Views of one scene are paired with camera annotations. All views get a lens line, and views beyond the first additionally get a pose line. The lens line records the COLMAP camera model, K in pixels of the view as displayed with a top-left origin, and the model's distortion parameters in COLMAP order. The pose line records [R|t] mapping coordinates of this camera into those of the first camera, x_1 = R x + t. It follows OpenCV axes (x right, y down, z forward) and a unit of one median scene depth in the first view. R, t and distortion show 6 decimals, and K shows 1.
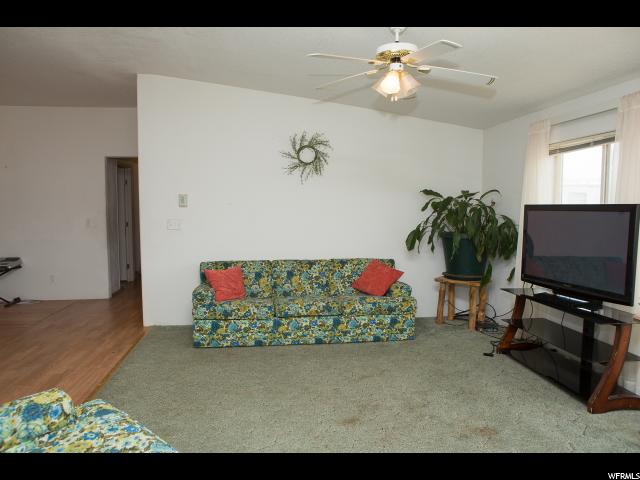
lens RADIAL K [[452.0, 0, 320.0], [0, 452.0, 240.0], [0, 0, 1]] dist [-0.106132, 0.084747]
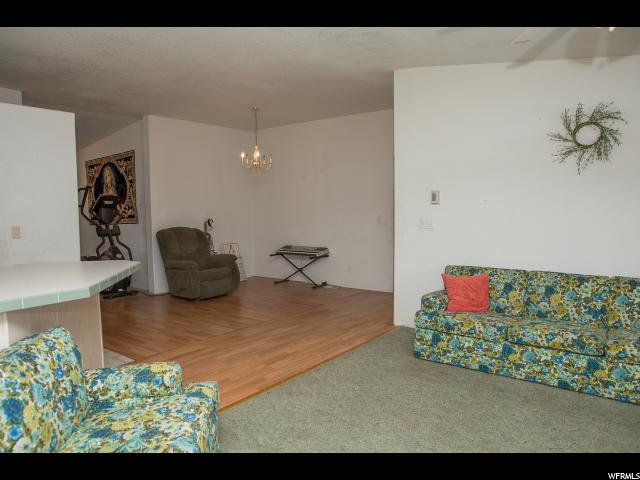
lens RADIAL K [[452.0, 0, 320.0], [0, 452.0, 240.0], [0, 0, 1]] dist [-0.106132, 0.084747]
pose [[0.693972, 0.048810, -0.718346, 0.228252], [-0.043573, 0.998718, 0.025766, -0.015634], [0.718683, 0.013419, 0.695209, 0.204146]]
